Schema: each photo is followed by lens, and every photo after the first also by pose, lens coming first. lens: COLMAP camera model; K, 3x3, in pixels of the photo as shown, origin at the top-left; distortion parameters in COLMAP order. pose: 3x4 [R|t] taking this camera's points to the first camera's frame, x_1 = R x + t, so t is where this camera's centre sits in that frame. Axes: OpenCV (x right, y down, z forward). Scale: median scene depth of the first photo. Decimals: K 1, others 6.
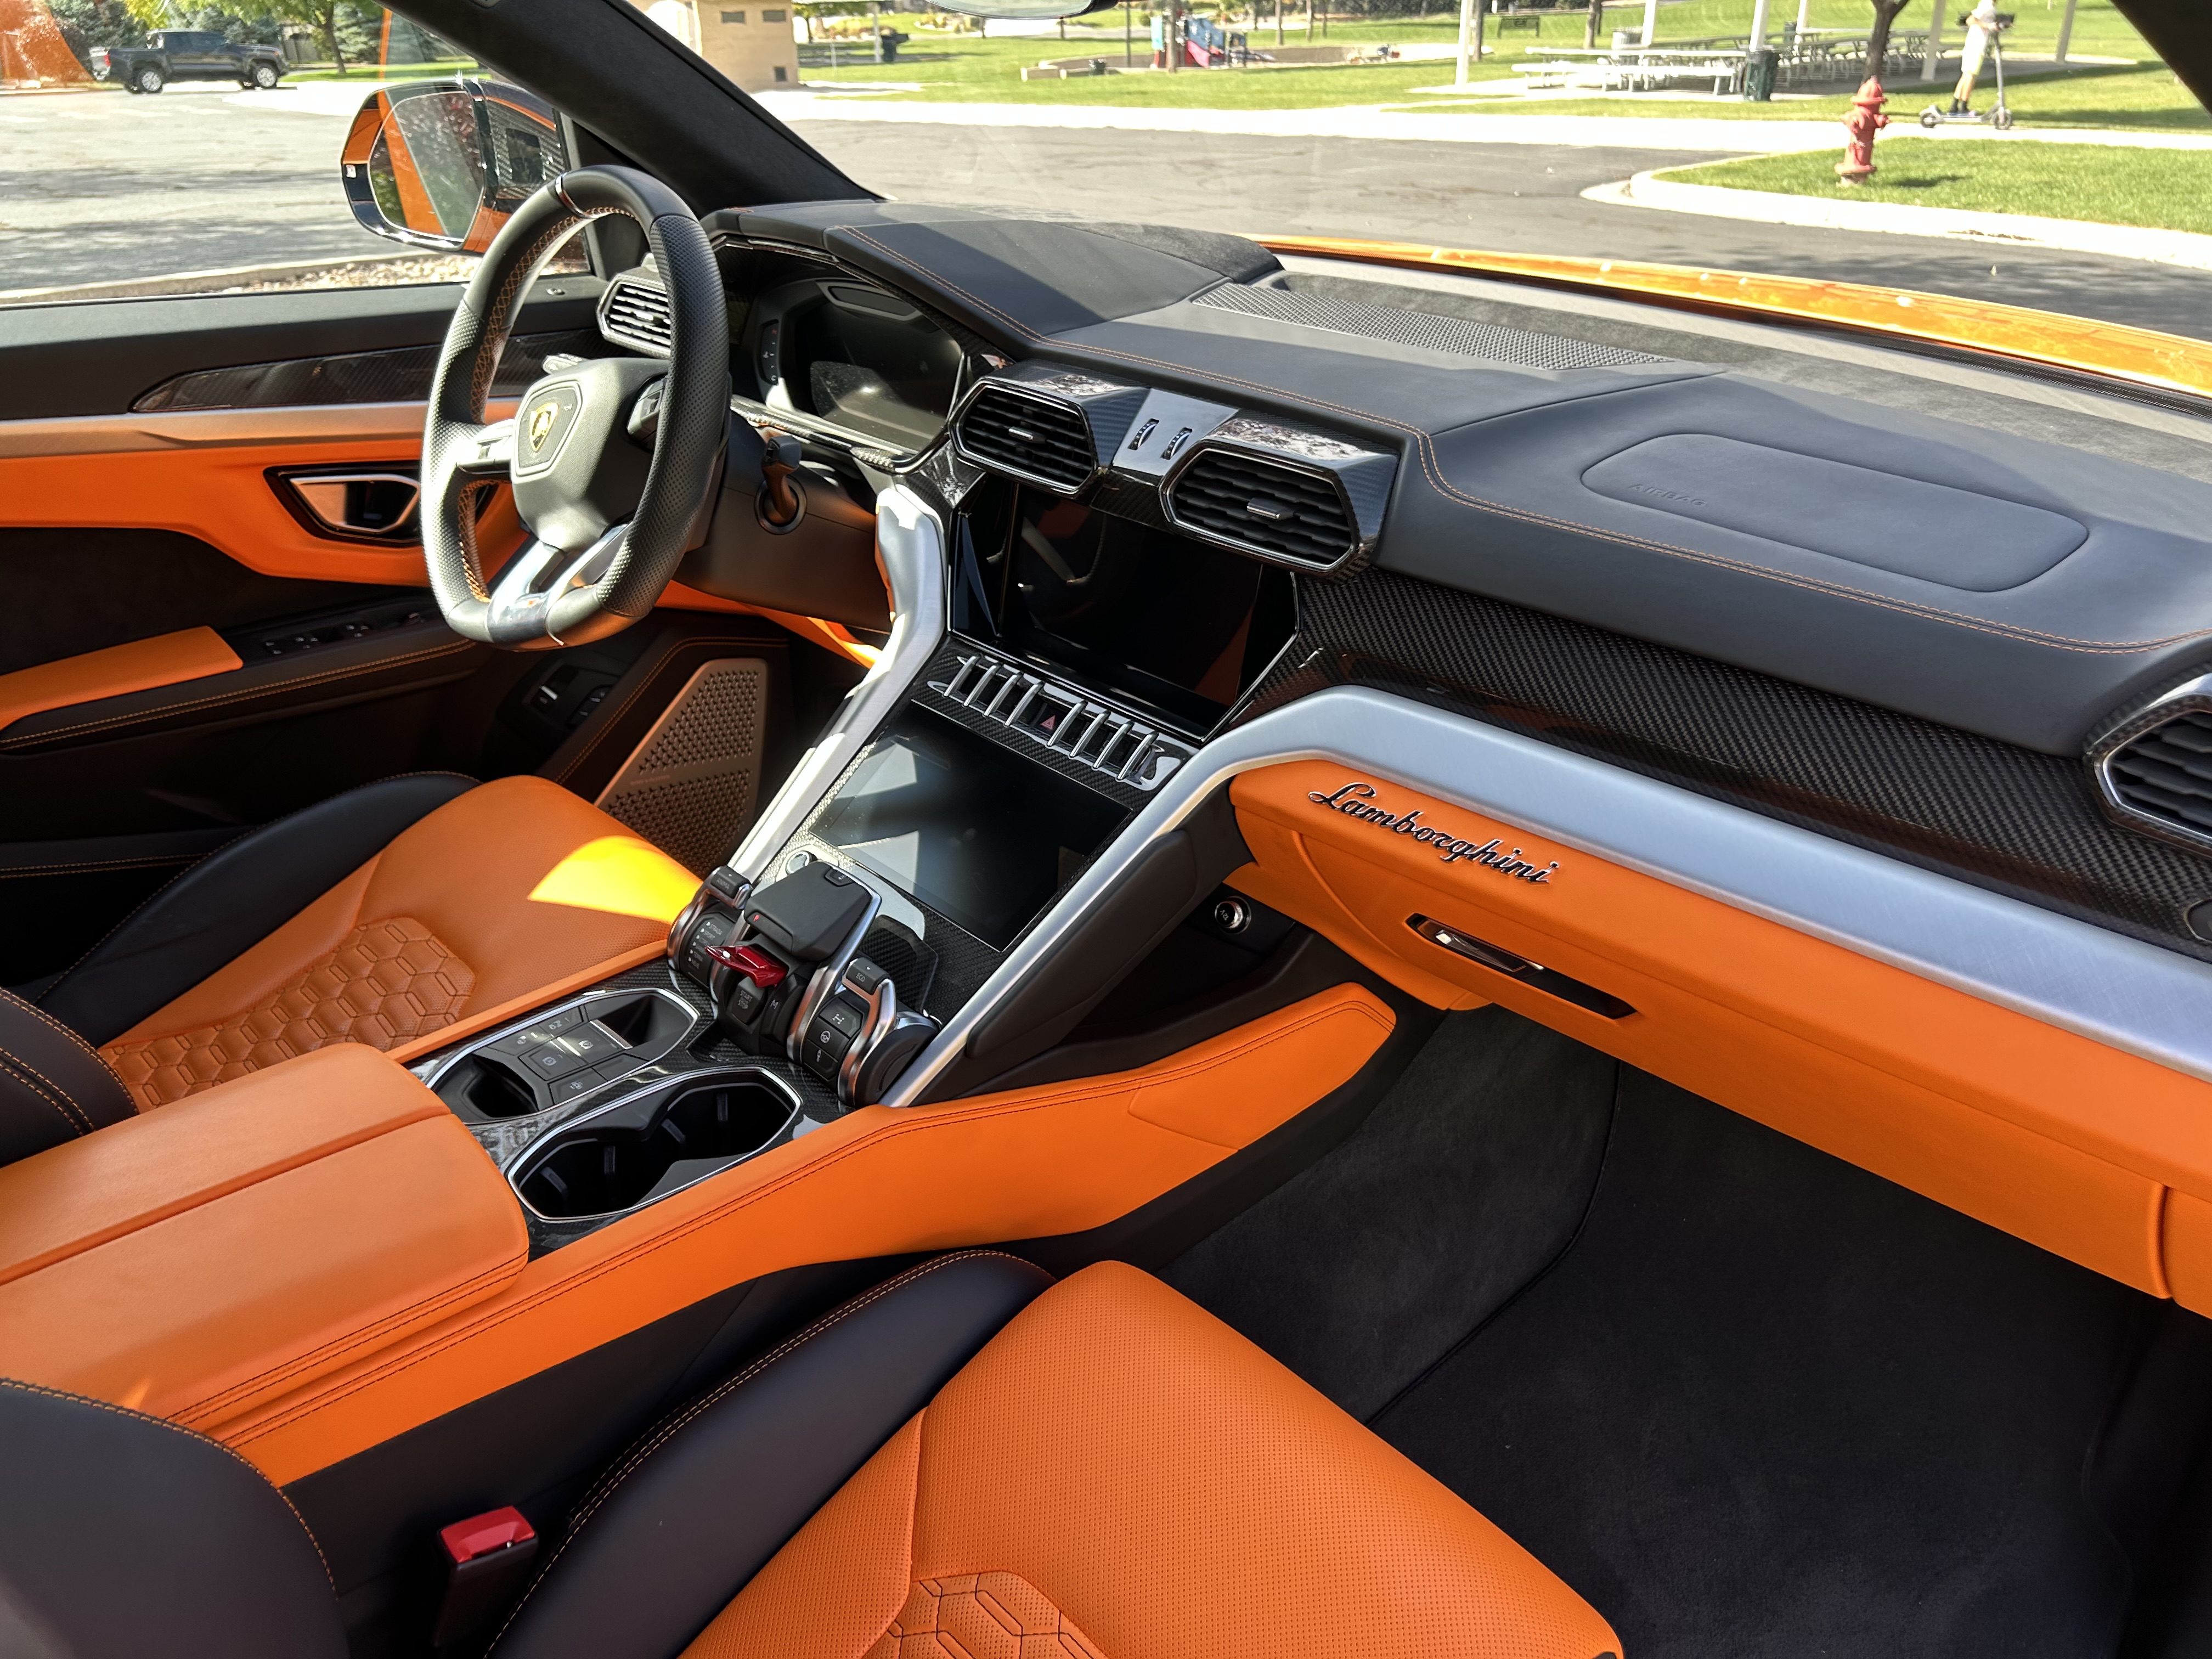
lens RADIAL K [[1701.0, 0, 1108.5], [0, 1701.0, 907.0], [0, 0, 1]] dist [0.055645, -0.055890]
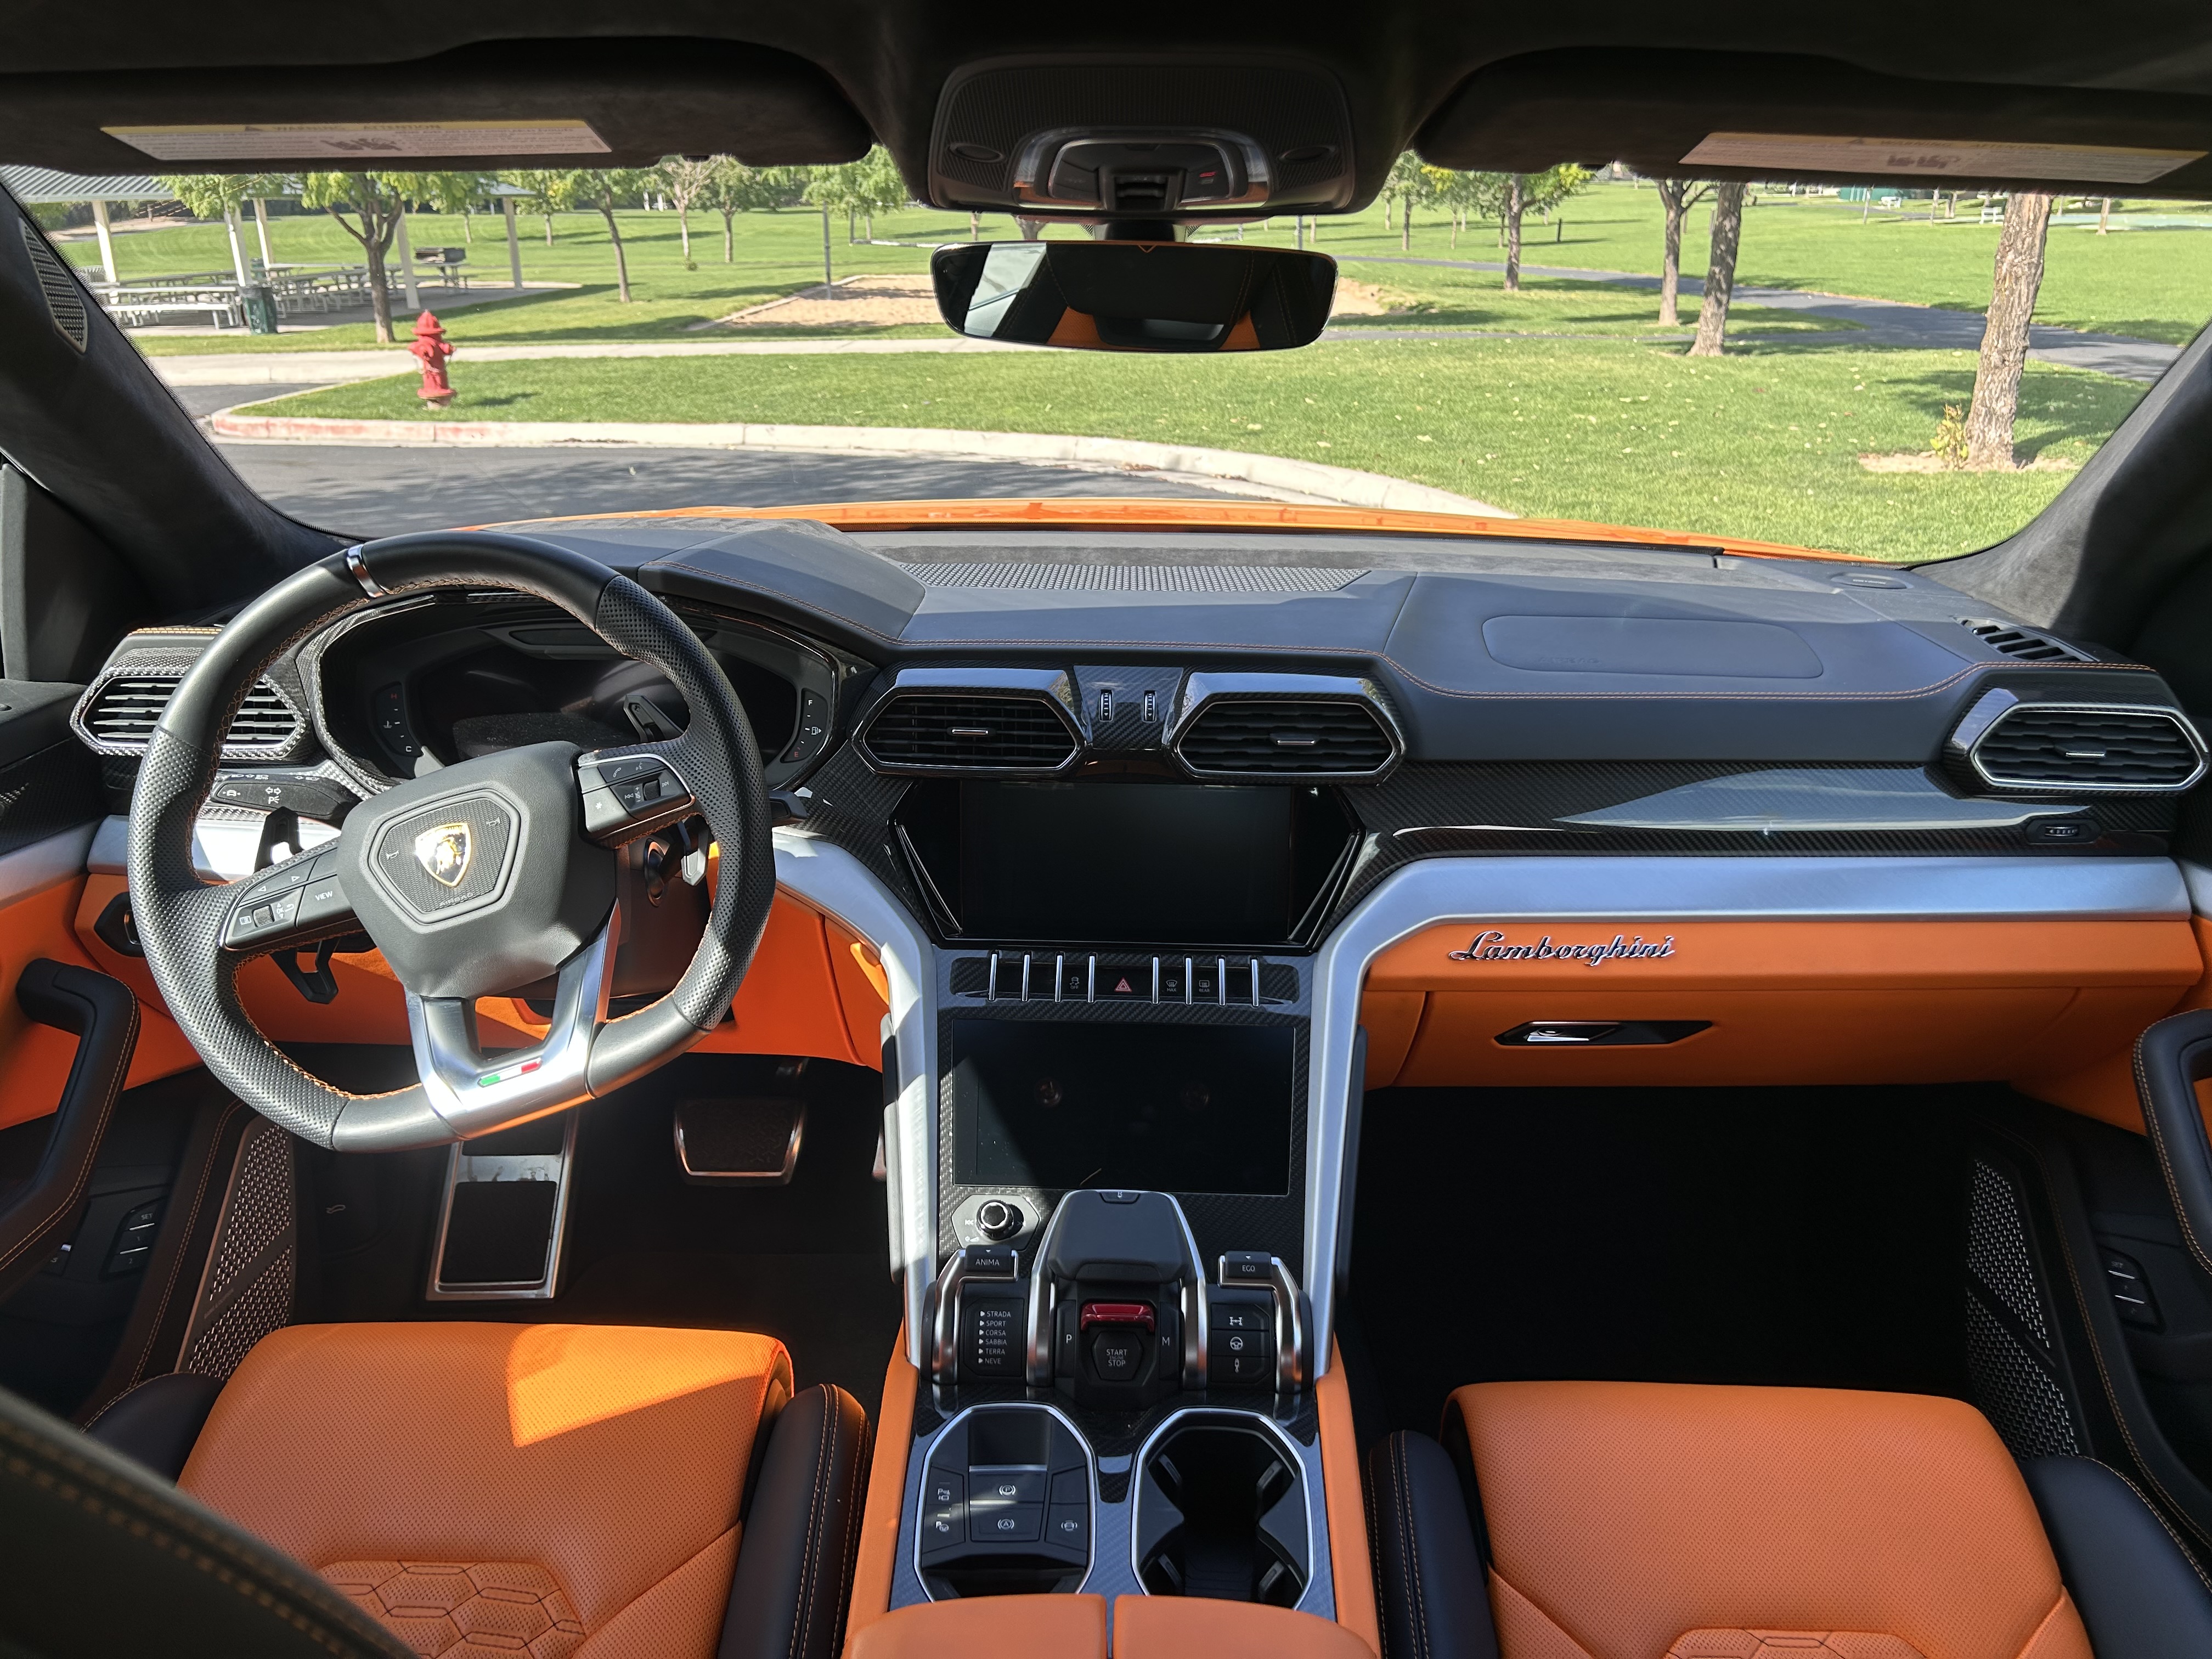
lens RADIAL K [[1701.0, 0, 1108.5], [0, 1701.0, 907.0], [0, 0, 1]] dist [0.055645, -0.055890]
pose [[0.674472, -0.278703, 0.683676, -0.095996], [0.351370, 0.935591, 0.034758, -0.025541], [-0.649328, 0.216780, 0.728958, 0.033507]]
